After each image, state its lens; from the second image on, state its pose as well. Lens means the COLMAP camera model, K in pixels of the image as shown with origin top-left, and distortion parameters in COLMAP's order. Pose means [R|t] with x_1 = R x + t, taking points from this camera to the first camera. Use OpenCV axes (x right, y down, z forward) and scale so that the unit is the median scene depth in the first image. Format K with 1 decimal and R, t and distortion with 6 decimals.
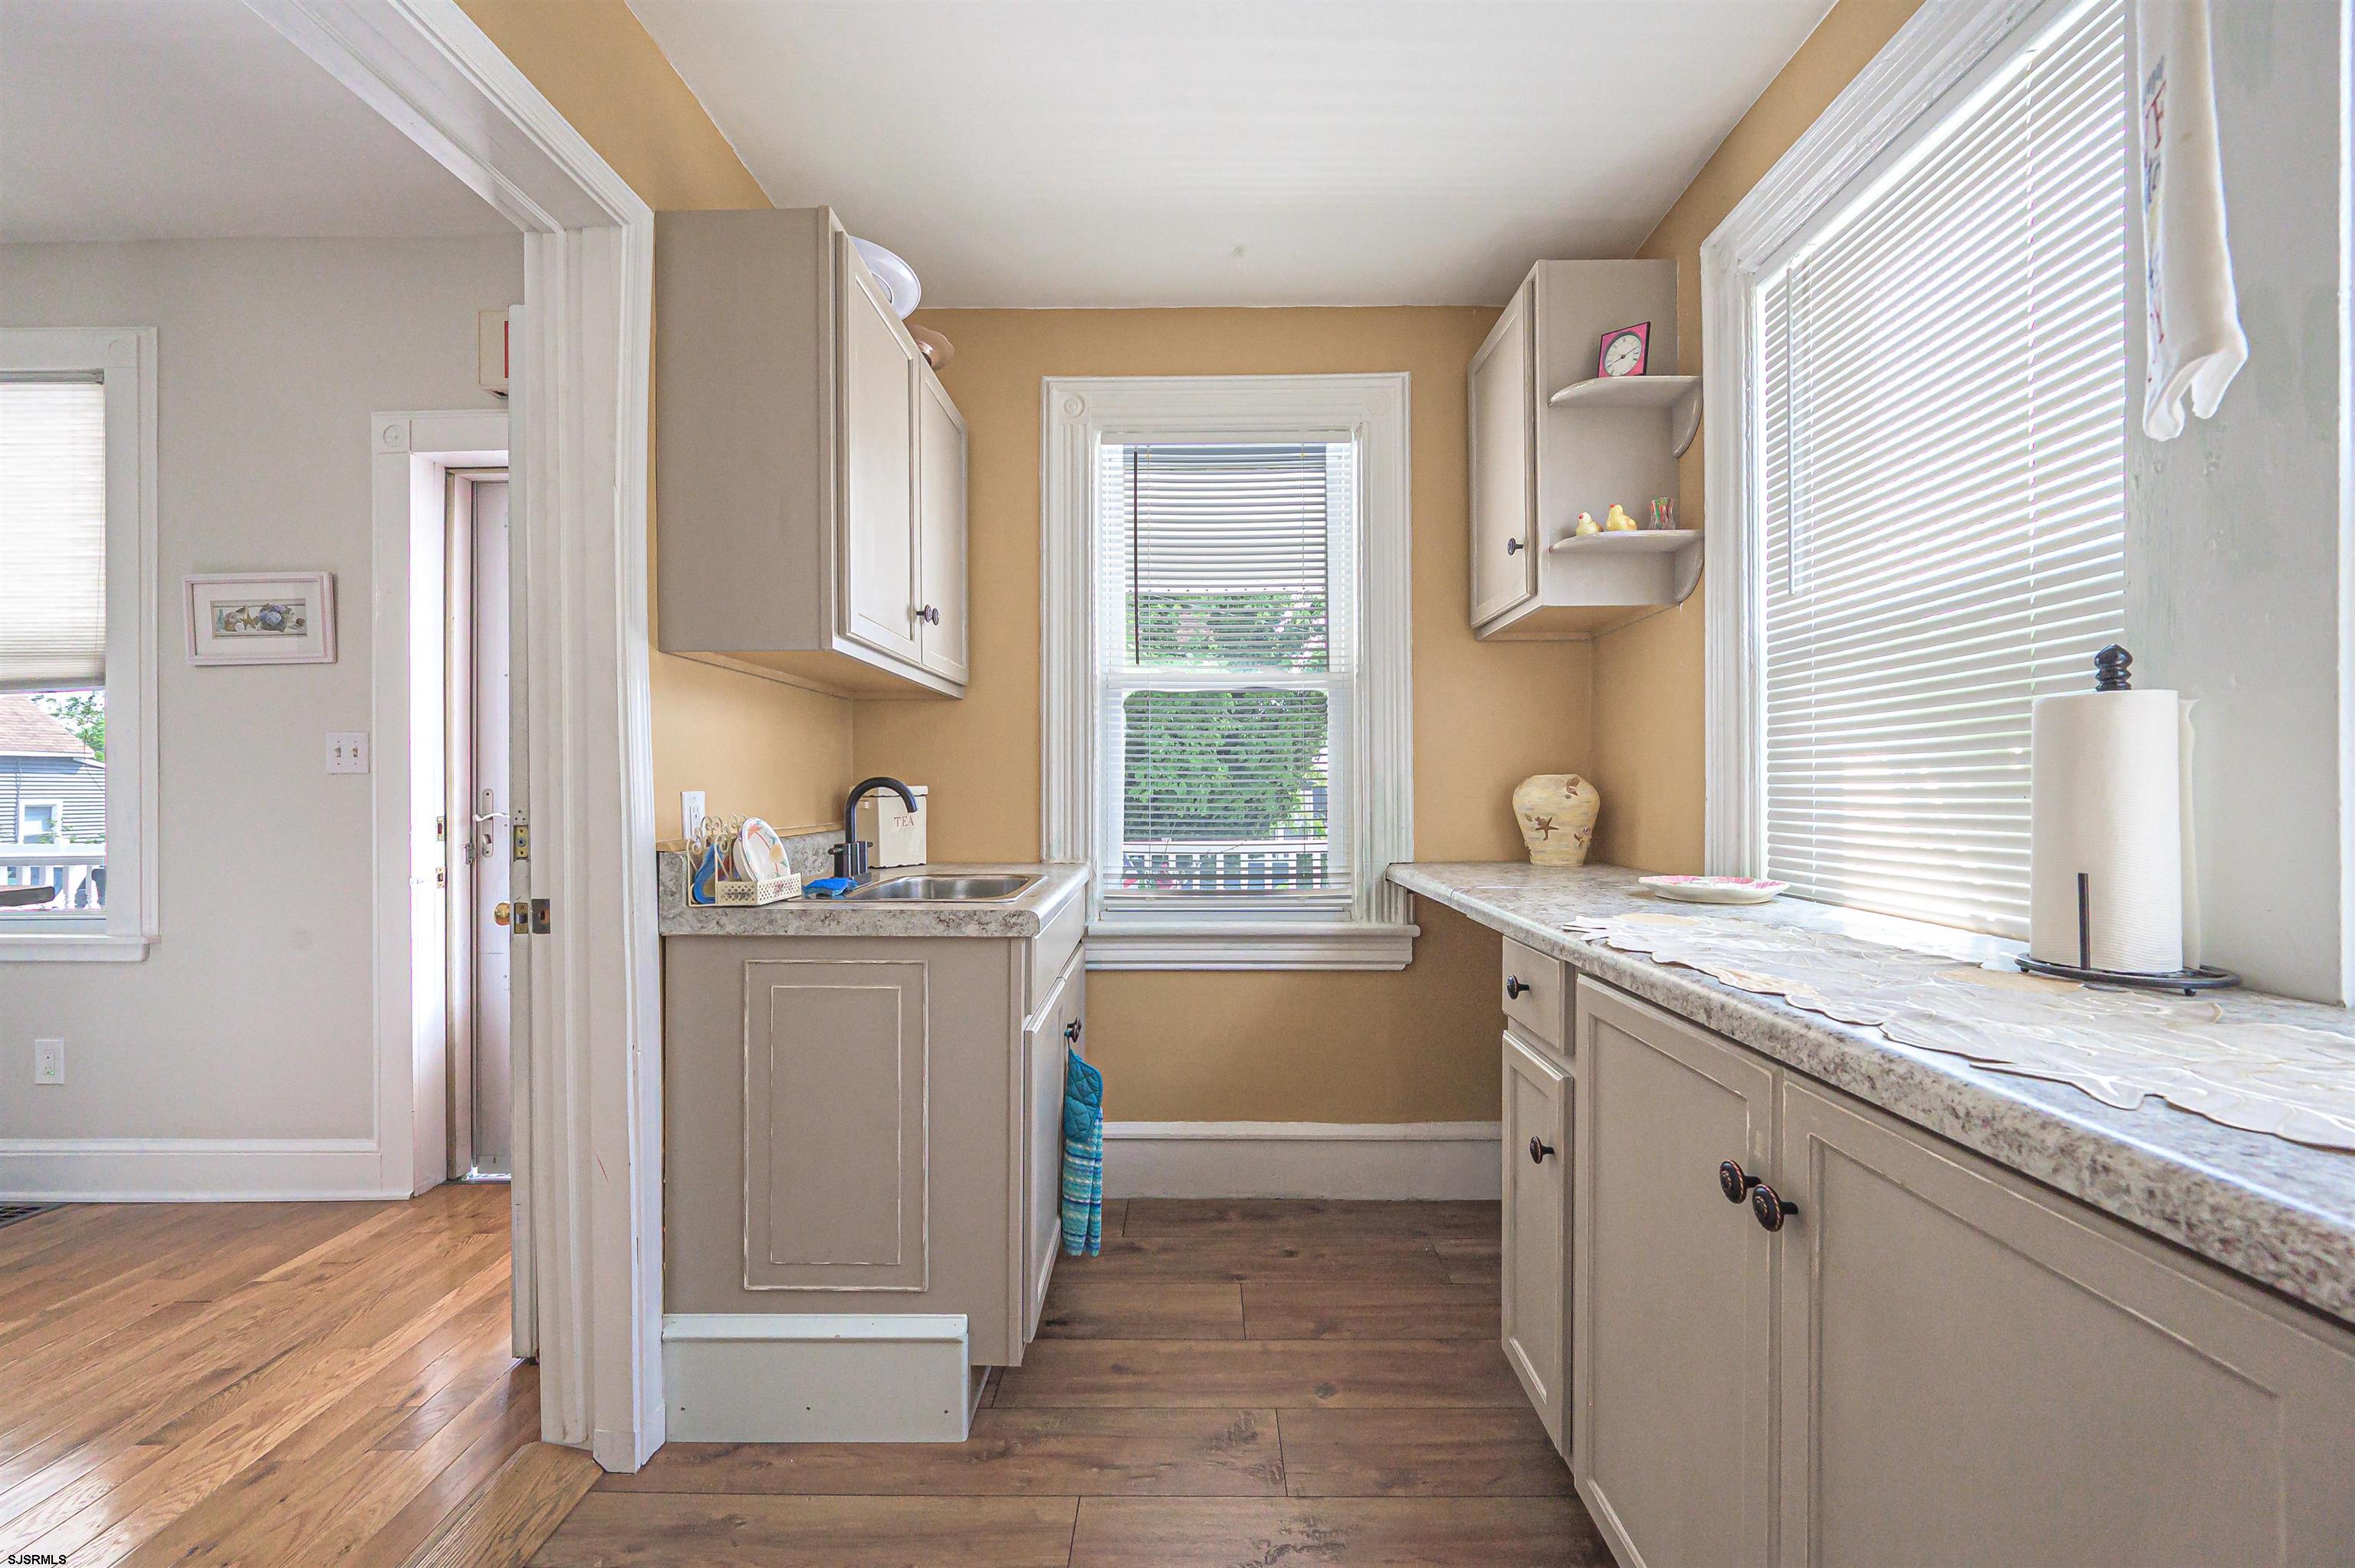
lens RADIAL K [[924.0, 0, 1183.1], [0, 924.0, 788.1], [0, 0, 1]] dist [0.000005, -0.000101]
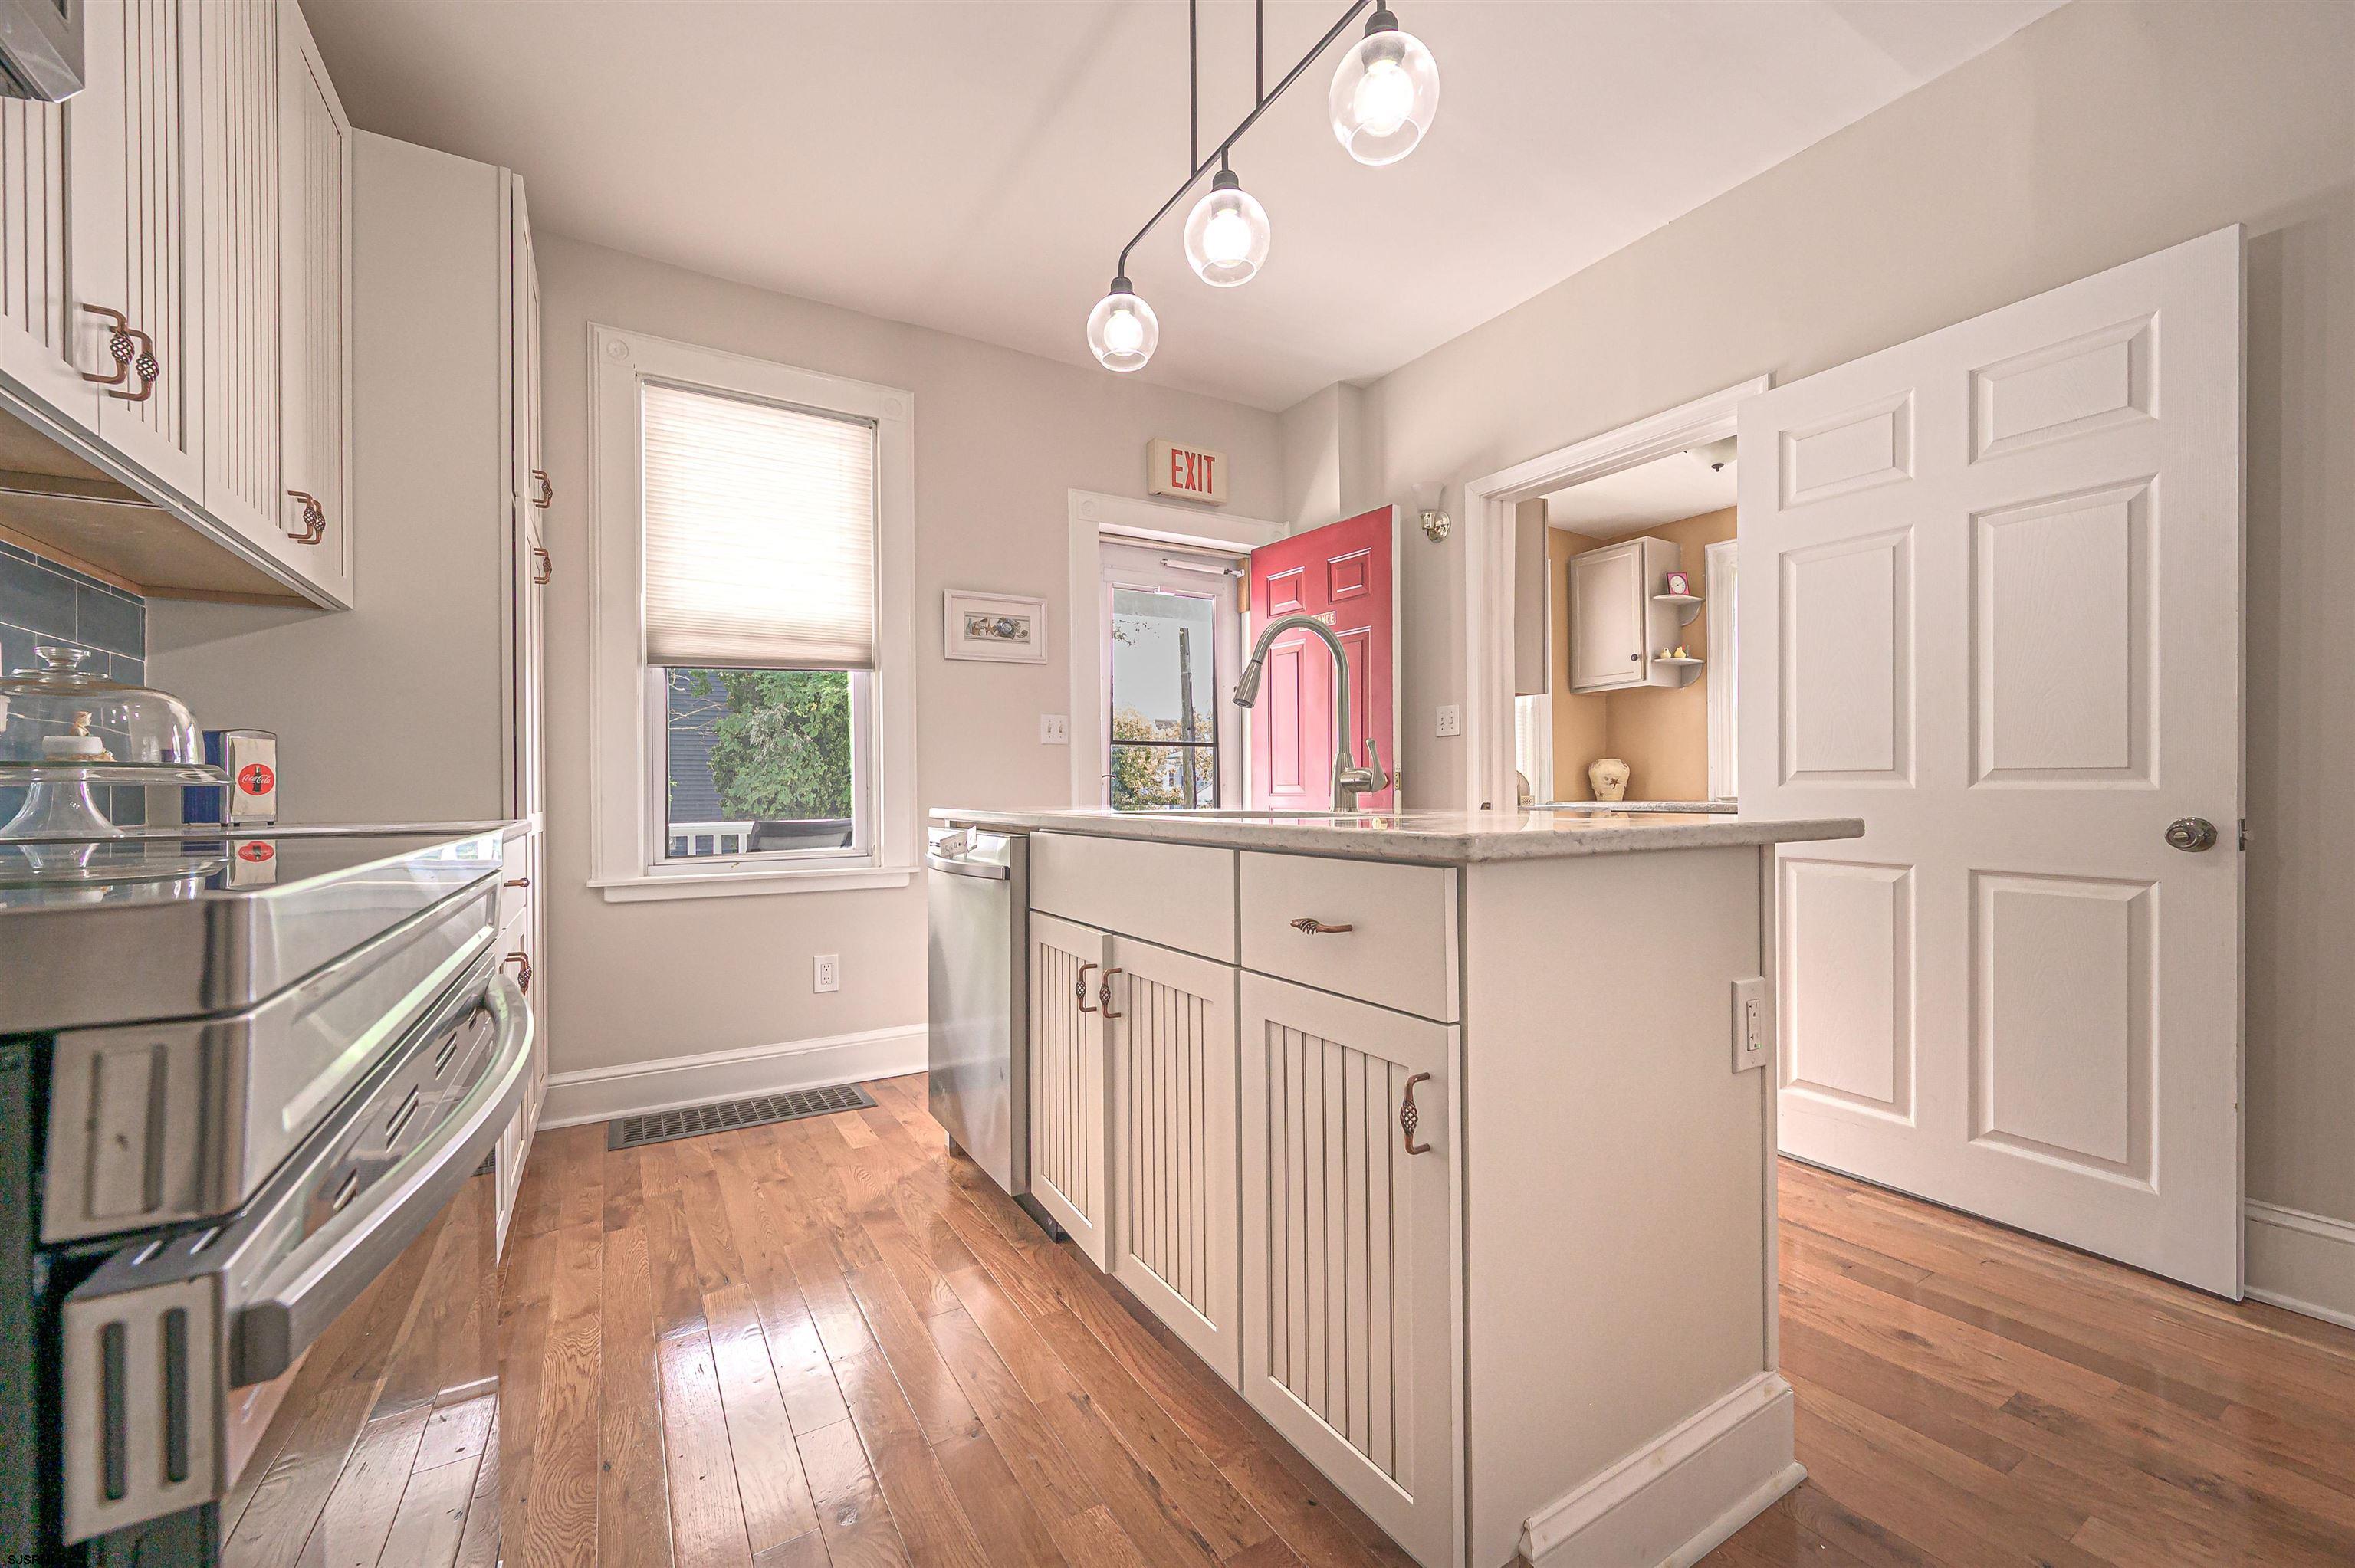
lens RADIAL K [[924.0, 0, 1176.0], [0, 924.0, 781.6], [0, 0, 1]] dist [0.000005, -0.000101]
pose [[0.852841, 0.004028, 0.522155, -1.549776], [-0.002345, 0.999990, -0.003883, 0.048232], [-0.522166, 0.002087, 0.852841, -0.302196]]
